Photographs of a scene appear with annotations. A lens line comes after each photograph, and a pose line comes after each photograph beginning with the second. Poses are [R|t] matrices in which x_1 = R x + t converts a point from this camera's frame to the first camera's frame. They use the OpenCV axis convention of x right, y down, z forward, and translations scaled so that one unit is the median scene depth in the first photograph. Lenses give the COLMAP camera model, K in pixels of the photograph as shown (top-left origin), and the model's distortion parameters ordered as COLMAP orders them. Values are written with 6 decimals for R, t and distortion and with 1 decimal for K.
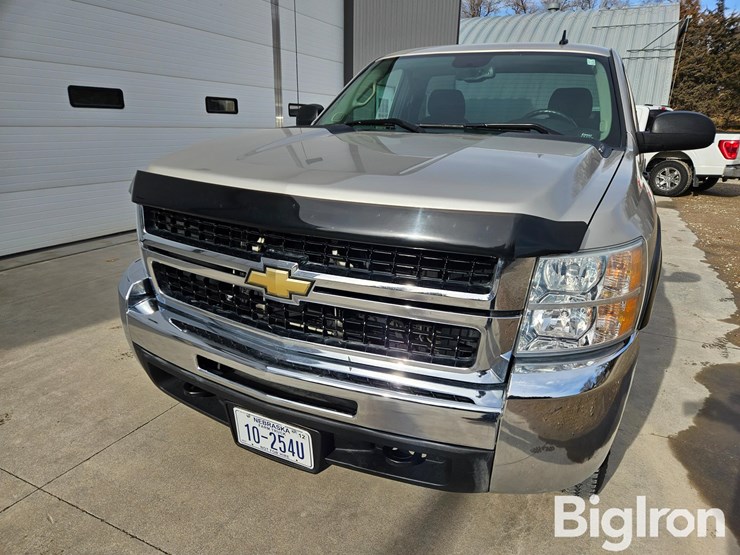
lens RADIAL K [[492.1, 0, 374.9], [0, 492.1, 283.8], [0, 0, 1]] dist [0.085264, -0.077898]
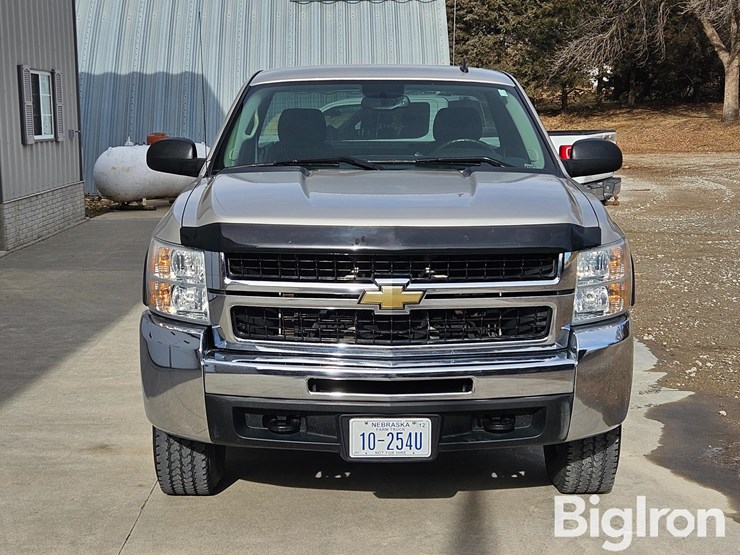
lens RADIAL K [[1268.0, 0, 370.0], [0, 1268.0, 277.5], [0, 0, 1]] dist [0.126543, 0.046310]
pose [[0.890945, -0.092930, 0.444501, -1.526497], [0.173086, 0.974440, -0.143205, 0.364162], [-0.419831, 0.204525, 0.884257, -1.655130]]
